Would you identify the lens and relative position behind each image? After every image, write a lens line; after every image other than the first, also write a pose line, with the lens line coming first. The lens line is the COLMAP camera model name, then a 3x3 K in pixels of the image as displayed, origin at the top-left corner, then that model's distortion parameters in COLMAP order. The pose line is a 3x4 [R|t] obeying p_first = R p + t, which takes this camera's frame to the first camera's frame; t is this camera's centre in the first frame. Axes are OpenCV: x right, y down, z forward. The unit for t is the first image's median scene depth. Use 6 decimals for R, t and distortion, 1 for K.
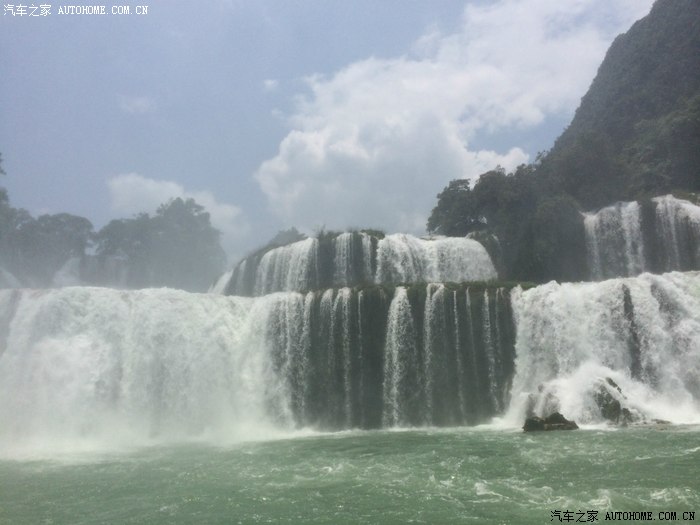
lens RADIAL K [[595.7, 0, 350.0], [0, 595.7, 262.5], [0, 0, 1]] dist [0.078821, -0.109634]
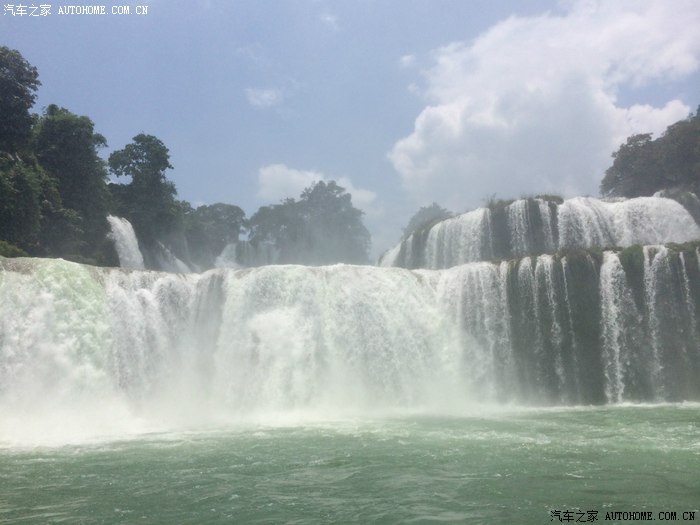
lens RADIAL K [[595.7, 0, 350.0], [0, 595.7, 262.5], [0, 0, 1]] dist [0.078821, -0.109634]
pose [[0.978379, -0.042033, -0.202505, -0.079300], [0.048966, 0.998369, 0.029349, 0.007789], [0.200941, -0.038631, 0.978841, 0.011990]]
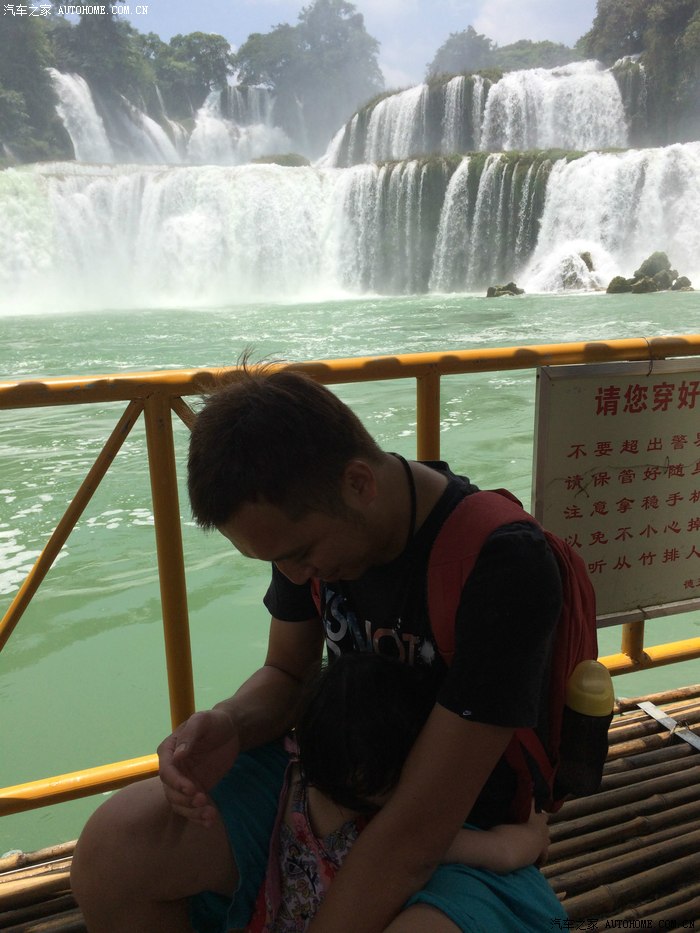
lens RADIAL K [[793.9, 0, 350.0], [0, 793.9, 466.5], [0, 0, 1]] dist [0.078821, -0.109634]
pose [[0.950315, 0.077553, -0.301474, 0.240397], [0.072957, 0.886006, 0.457898, -0.092641], [0.302619, -0.457142, 0.836327, -0.314834]]
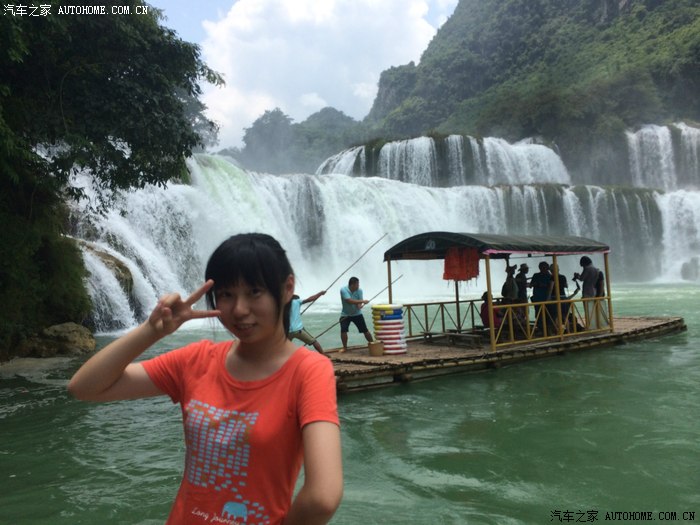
lens RADIAL K [[595.7, 0, 350.0], [0, 595.7, 262.5], [0, 0, 1]] dist [0.078821, -0.109634]
pose [[0.967090, 0.014921, 0.253997, -0.508918], [-0.066844, 0.978113, 0.197047, -0.020378], [-0.245498, -0.207540, 0.946920, -0.161897]]
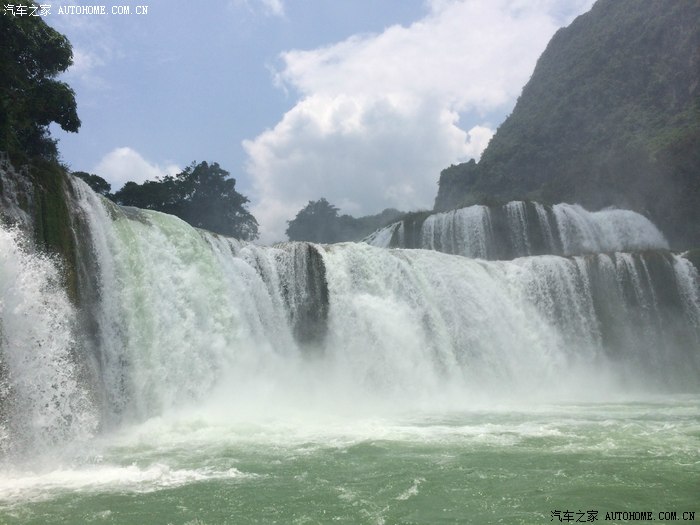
lens RADIAL K [[595.7, 0, 350.0], [0, 595.7, 262.5], [0, 0, 1]] dist [0.078821, -0.109634]
pose [[0.990065, 0.026379, 0.138116, -0.398548], [-0.031182, 0.998978, 0.032727, 0.027666], [-0.137111, -0.036708, 0.989875, 0.053290]]
